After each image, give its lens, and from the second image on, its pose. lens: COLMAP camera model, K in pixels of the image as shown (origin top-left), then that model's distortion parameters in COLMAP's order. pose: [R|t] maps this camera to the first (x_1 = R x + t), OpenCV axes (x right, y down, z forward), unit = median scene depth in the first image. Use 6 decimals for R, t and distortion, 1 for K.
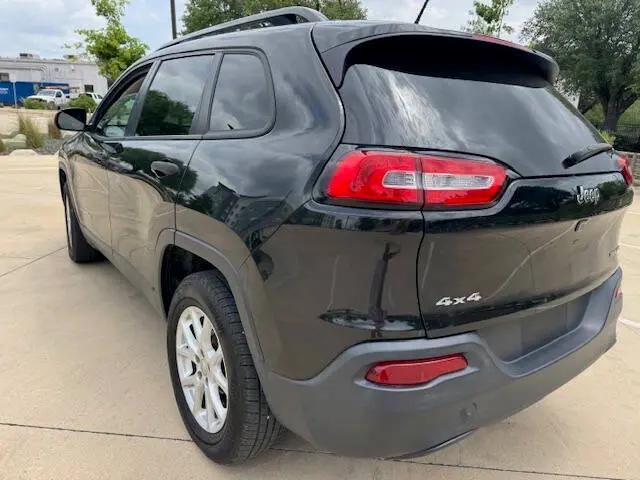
lens RADIAL K [[466.3, 0, 328.5], [0, 466.3, 233.9], [0, 0, 1]] dist [0.019160, -0.008550]
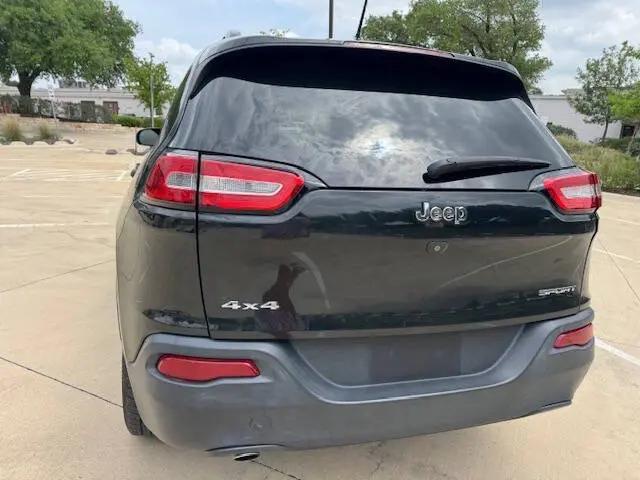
lens RADIAL K [[458.4, 0, 331.5], [0, 458.4, 241.3], [0, 0, 1]] dist [0.043095, -0.002024]
pose [[0.933834, 0.081503, -0.348299, 0.606038], [-0.093238, 0.995498, -0.017033, 0.003933], [0.345342, 0.048381, 0.937229, 0.105846]]
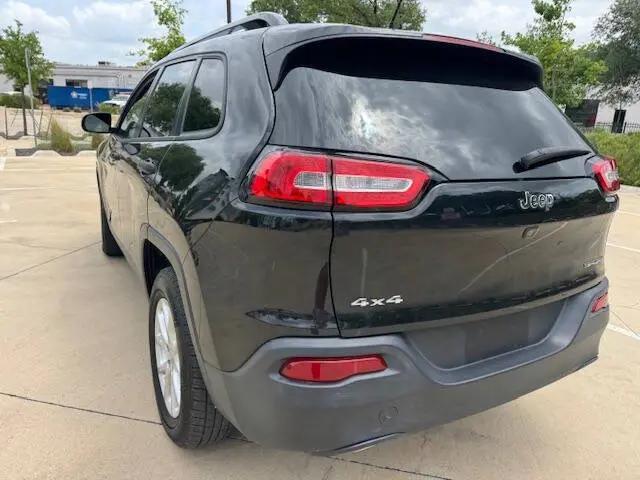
lens RADIAL K [[463.4, 0, 325.7], [0, 463.4, 240.7], [0, 0, 1]] dist [0.038856, -0.033949]
pose [[0.990935, 0.032827, -0.130270, 0.232151], [-0.031818, 0.999445, 0.009821, 0.003252], [0.130520, -0.005587, 0.991430, -0.002273]]
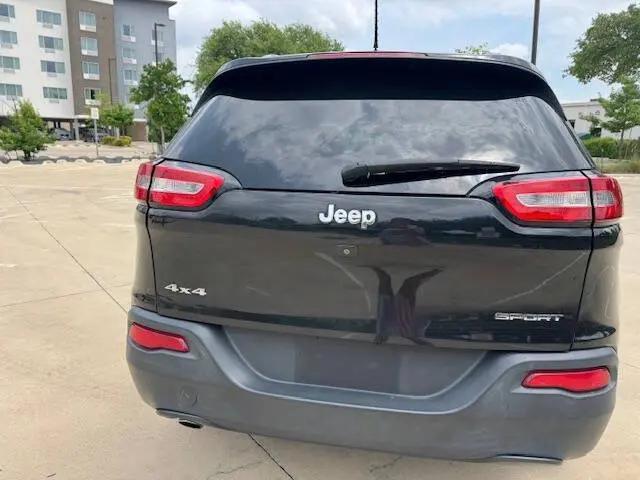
lens RADIAL K [[463.4, 0, 325.7], [0, 463.4, 240.7], [0, 0, 1]] dist [0.038856, -0.033949]
pose [[0.680175, 0.112300, -0.724397, 1.047113], [-0.164659, 0.986349, -0.001697, -0.026404], [0.714318, 0.120433, 0.689381, 0.348058]]
